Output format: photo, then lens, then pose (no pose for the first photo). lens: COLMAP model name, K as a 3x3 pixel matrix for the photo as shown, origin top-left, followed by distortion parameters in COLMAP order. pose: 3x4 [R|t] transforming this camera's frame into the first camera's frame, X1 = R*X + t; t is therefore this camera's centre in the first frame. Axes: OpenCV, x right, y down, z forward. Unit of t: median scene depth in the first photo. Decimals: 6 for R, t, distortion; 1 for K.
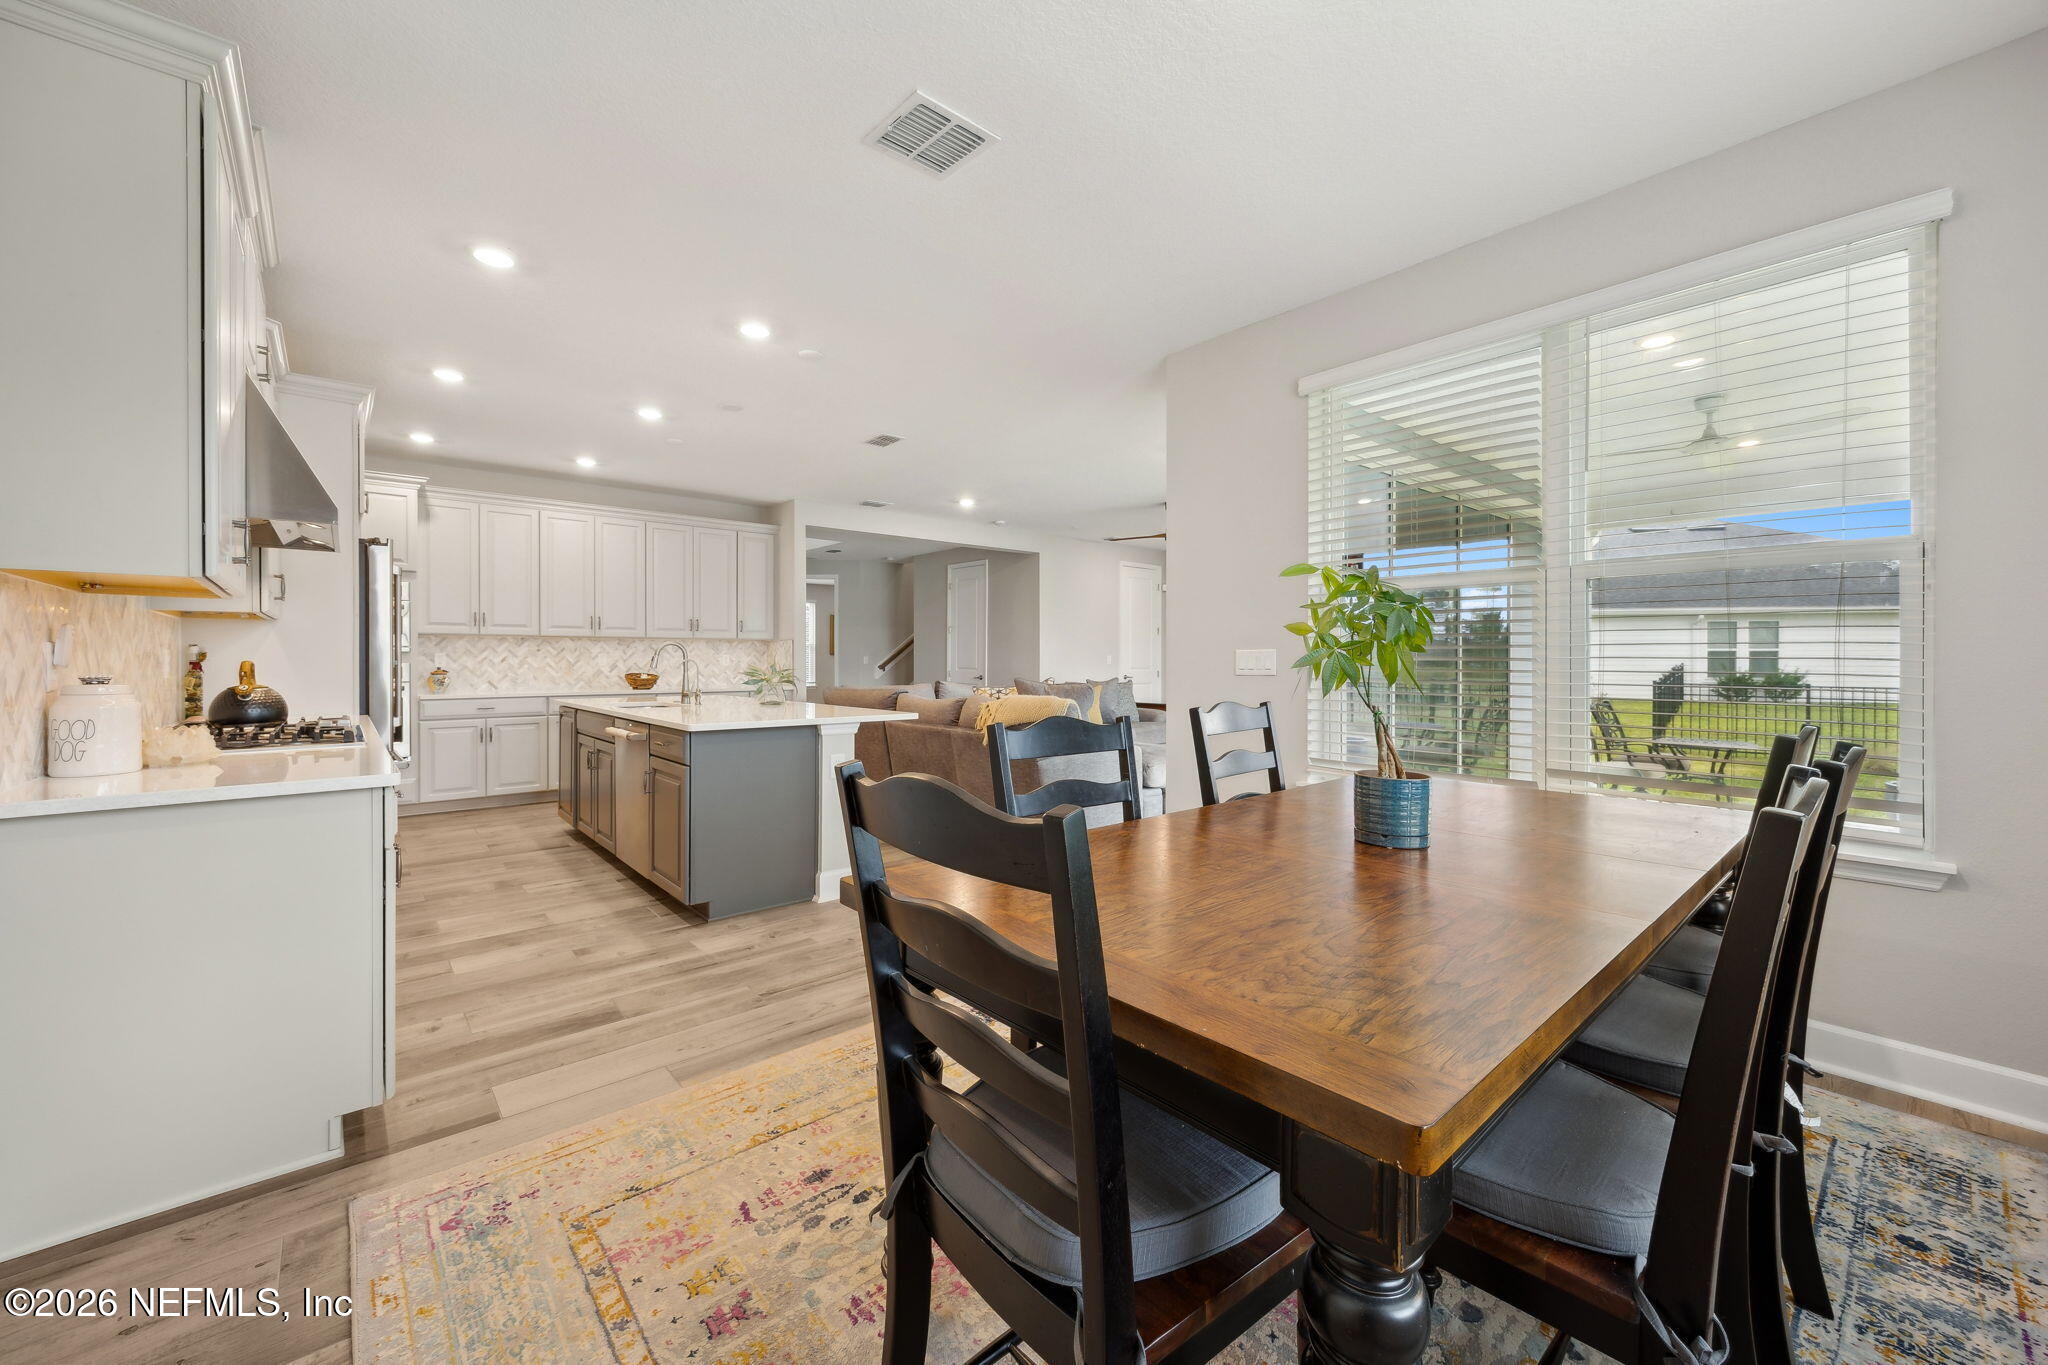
lens RADIAL K [[791.0, 0, 1013.8], [0, 791.0, 663.4], [0, 0, 1]] dist [0.003308, 0.000215]
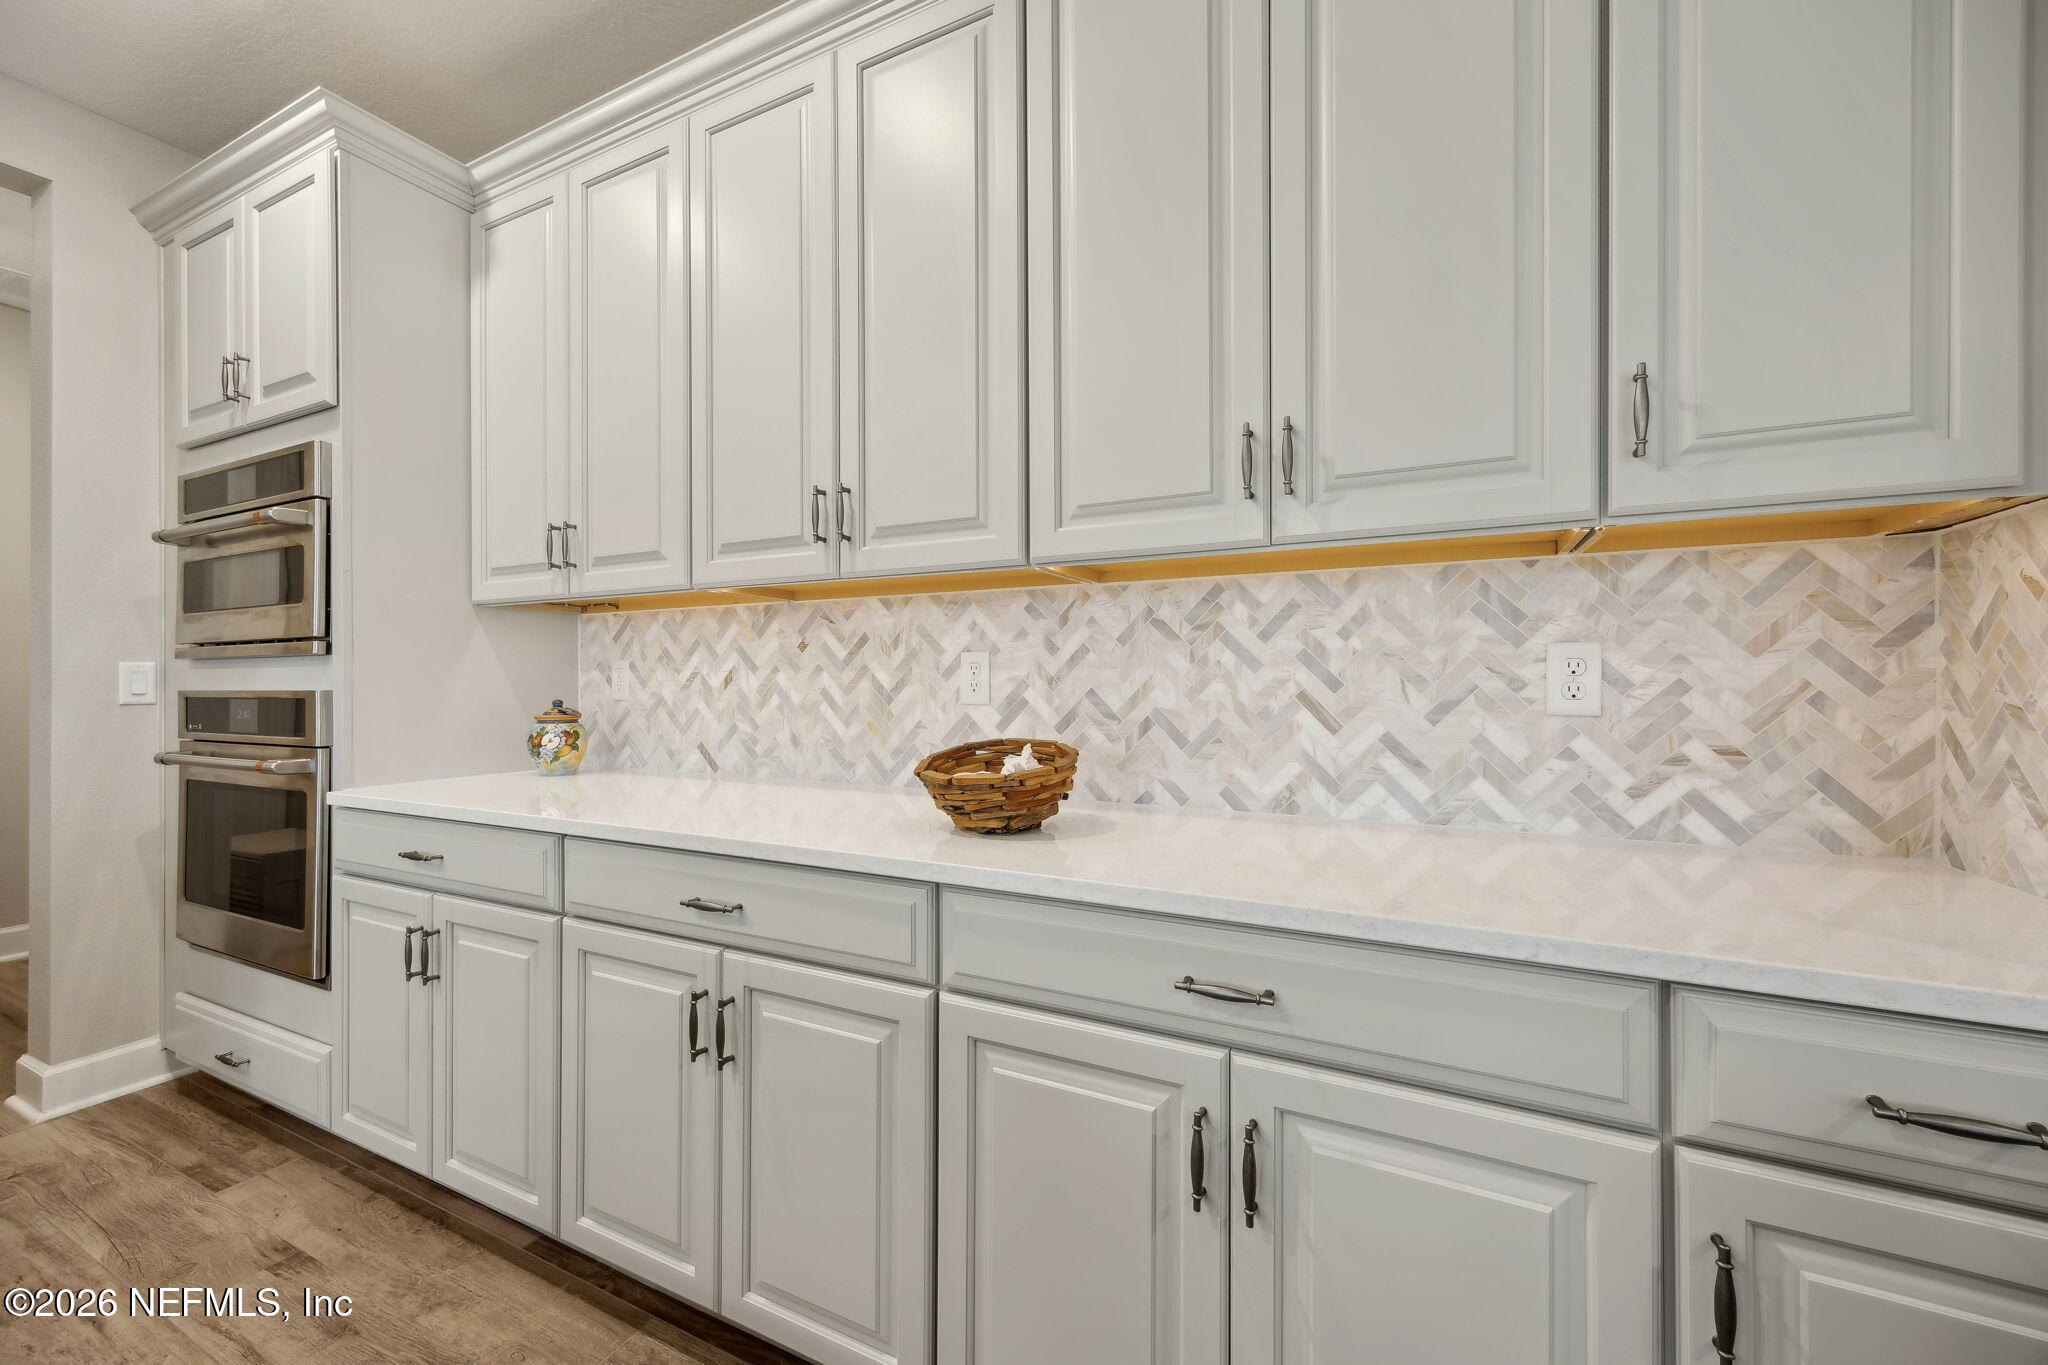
lens RADIAL K [[791.0, 0, 1029.7], [0, 791.0, 674.8], [0, 0, 1]] dist [0.003308, 0.000215]
pose [[0.388103, -0.007384, -0.921586, -0.314328], [-0.002627, 0.999955, -0.009118, -0.003723], [0.921612, 0.005960, 0.388066, 1.021477]]
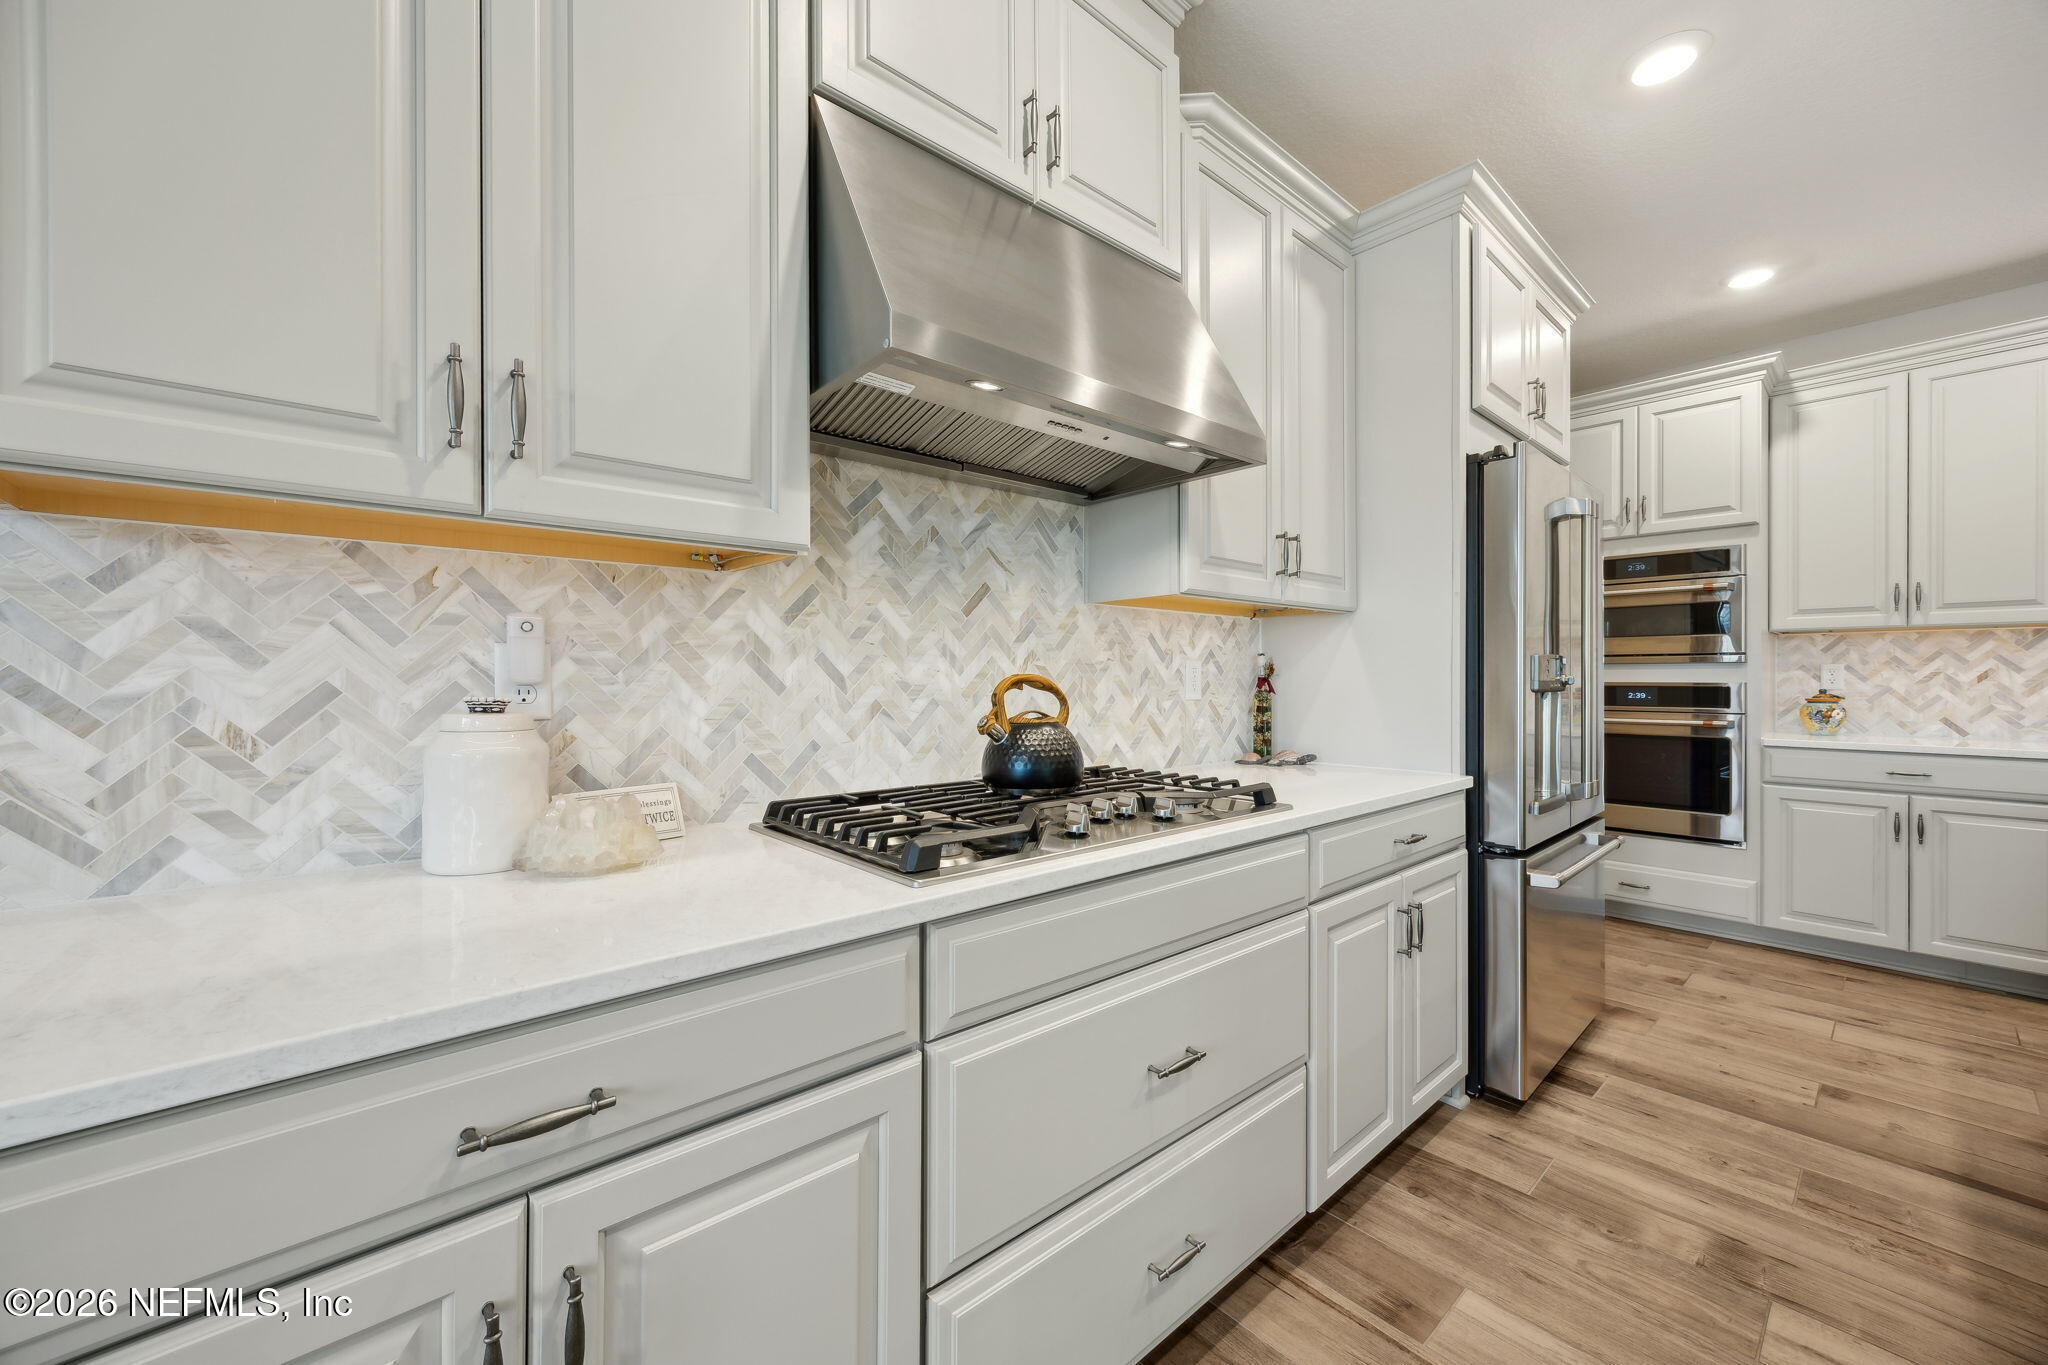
lens RADIAL K [[791.0, 0, 1022.5], [0, 791.0, 673.7], [0, 0, 1]] dist [0.003308, 0.000215]
pose [[0.021887, -0.003536, -0.999754, -0.171123], [-0.006559, 0.999972, -0.003680, -0.000558], [0.999739, 0.006637, 0.021863, 0.408078]]
